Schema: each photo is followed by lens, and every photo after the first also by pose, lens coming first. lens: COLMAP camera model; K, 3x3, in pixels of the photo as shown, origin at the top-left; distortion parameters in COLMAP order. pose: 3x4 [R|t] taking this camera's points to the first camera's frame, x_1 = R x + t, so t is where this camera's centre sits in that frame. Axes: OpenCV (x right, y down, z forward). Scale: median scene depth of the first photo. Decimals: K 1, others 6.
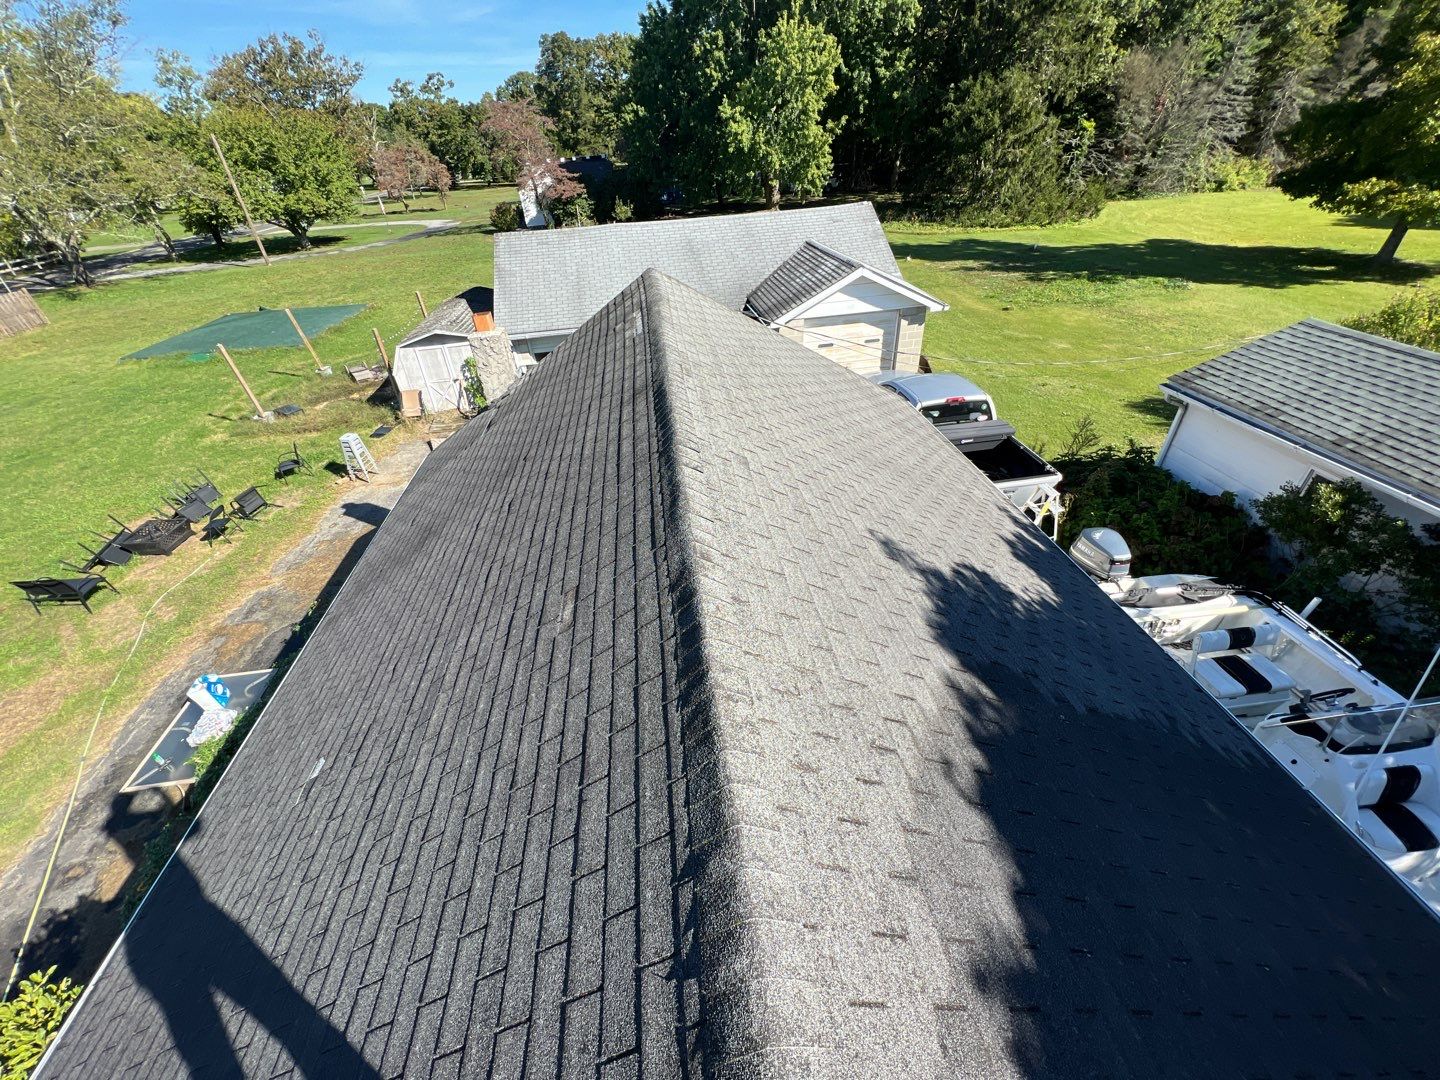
lens RADIAL K [[551.0, 0, 720.0], [0, 551.0, 540.0], [0, 0, 1]] dist [0.000227, 0.000016]
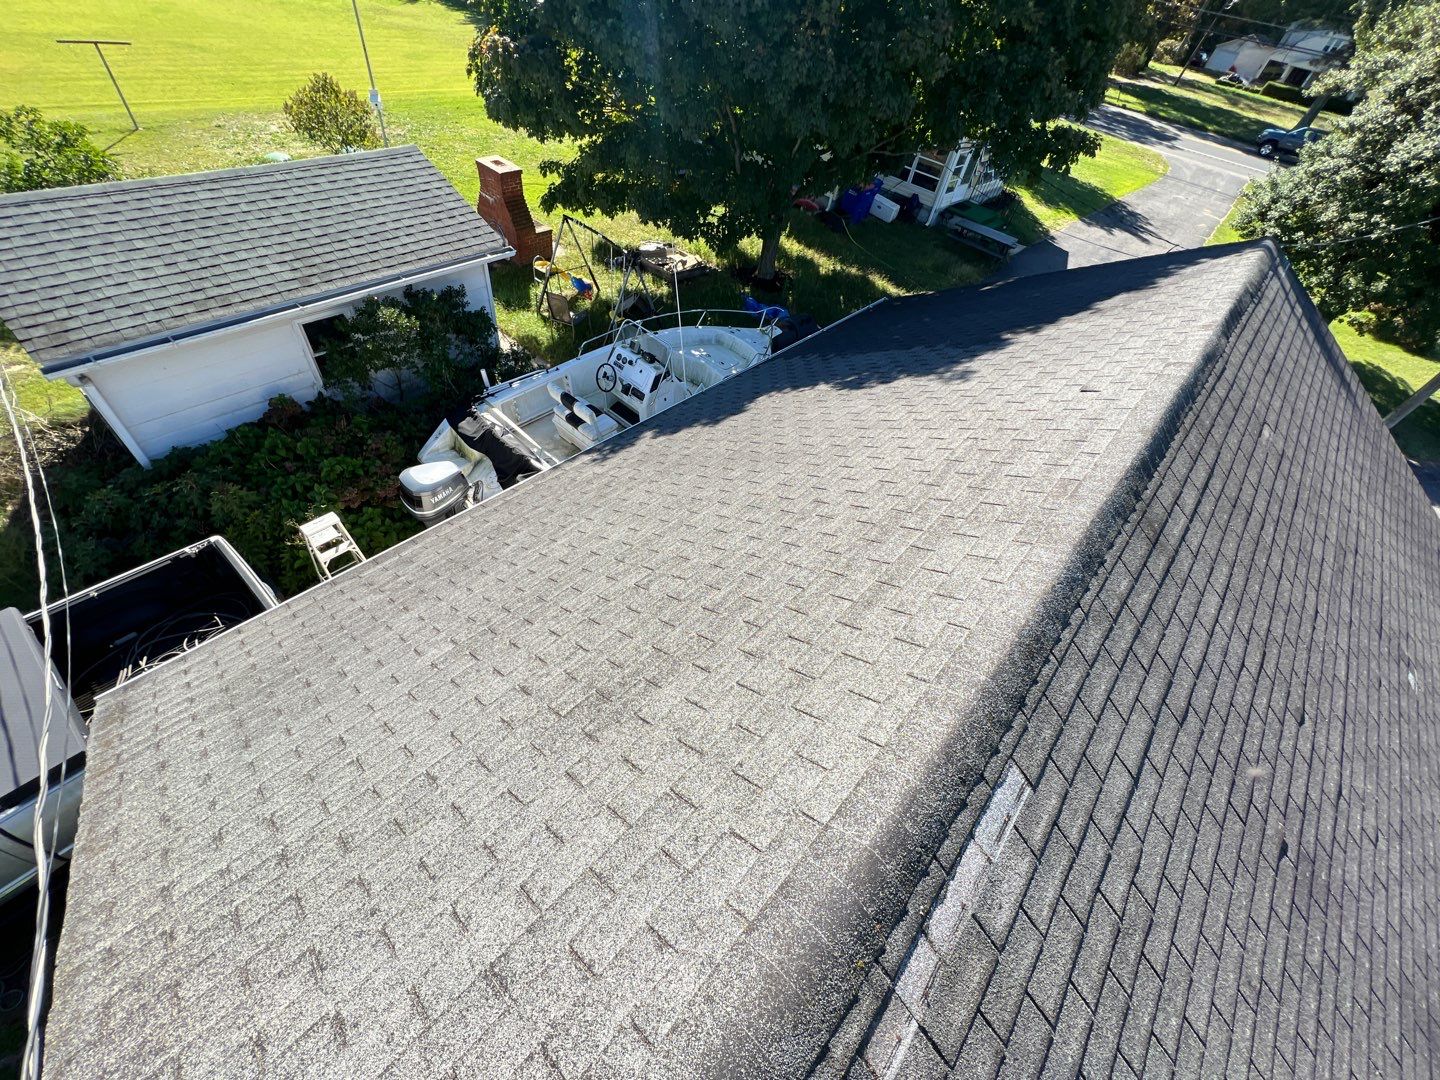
lens RADIAL K [[551.0, 0, 720.0], [0, 551.0, 540.0], [0, 0, 1]] dist [0.000227, 0.000016]
pose [[-0.641691, -0.582855, 0.498510, -0.078027], [0.399737, 0.300555, 0.865955, -0.556570], [-0.654556, 0.754948, 0.040125, 0.784311]]
